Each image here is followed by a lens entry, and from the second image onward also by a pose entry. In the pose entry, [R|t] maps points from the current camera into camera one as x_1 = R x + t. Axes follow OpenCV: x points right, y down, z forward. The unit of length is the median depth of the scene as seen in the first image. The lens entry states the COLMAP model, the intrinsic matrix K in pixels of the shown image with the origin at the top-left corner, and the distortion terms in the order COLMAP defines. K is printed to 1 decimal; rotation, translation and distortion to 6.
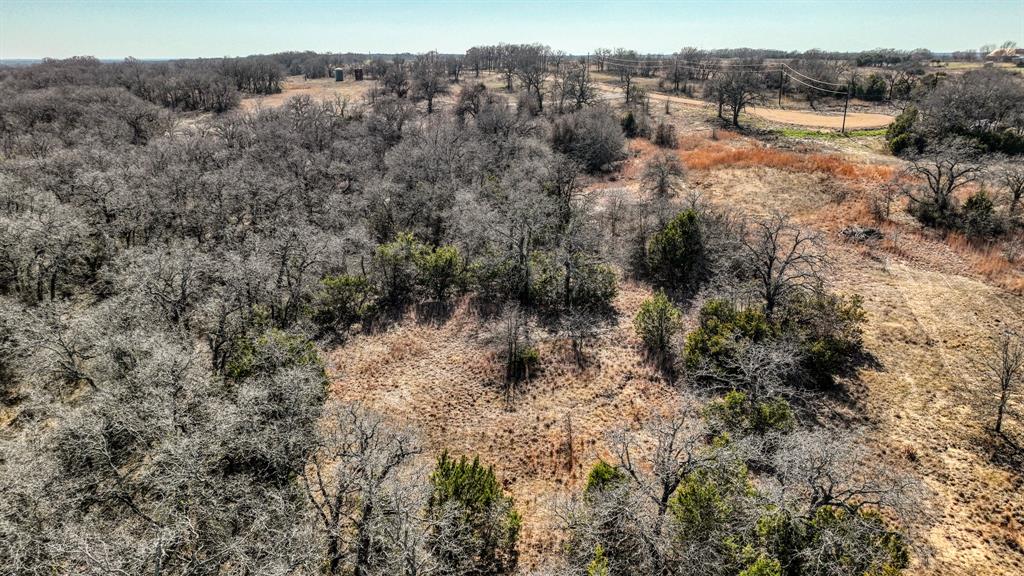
lens RADIAL K [[720.0, 0, 513.6], [0, 720.0, 290.4], [0, 0, 1]] dist [0.000118, 0.020955]
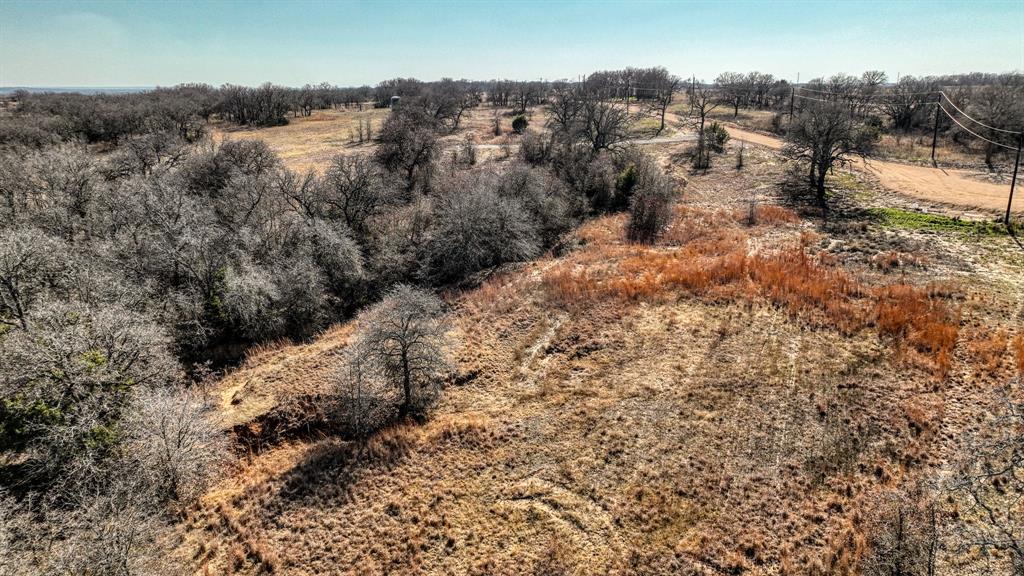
lens RADIAL K [[720.0, 0, 511.3], [0, 720.0, 288.7], [0, 0, 1]] dist [0.000118, 0.020955]
pose [[0.957998, 0.079138, -0.275638, 0.234455], [-0.090000, 0.995577, -0.026962, -0.112935], [0.272285, 0.050637, 0.960883, 0.364719]]
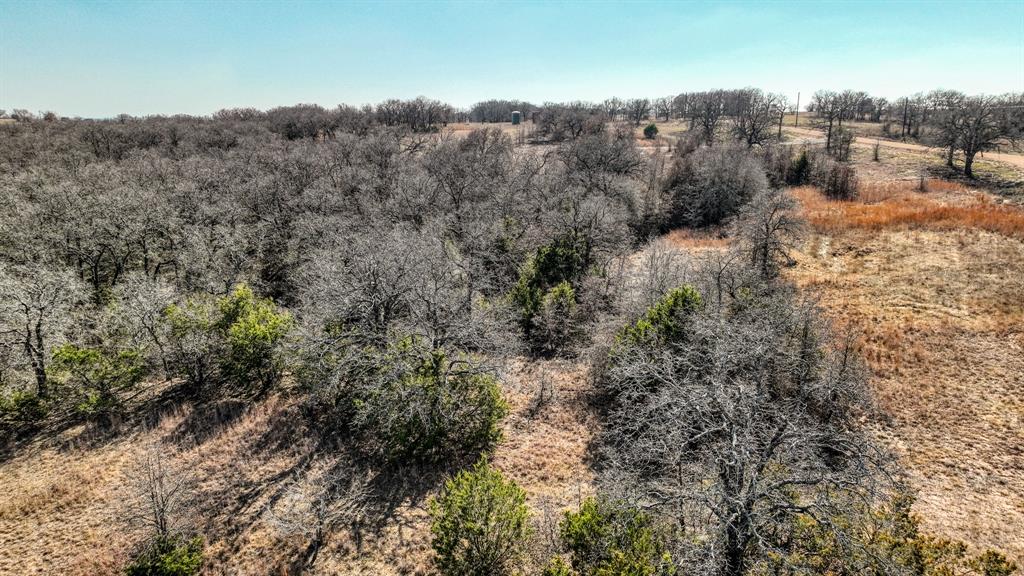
lens RADIAL K [[720.0, 0, 513.4], [0, 720.0, 285.3], [0, 0, 1]] dist [0.000118, 0.020955]
pose [[0.943942, 0.077969, -0.320771, 0.123334], [-0.104824, 0.992211, -0.067297, -0.027277], [0.313026, 0.097149, 0.944763, 0.200089]]
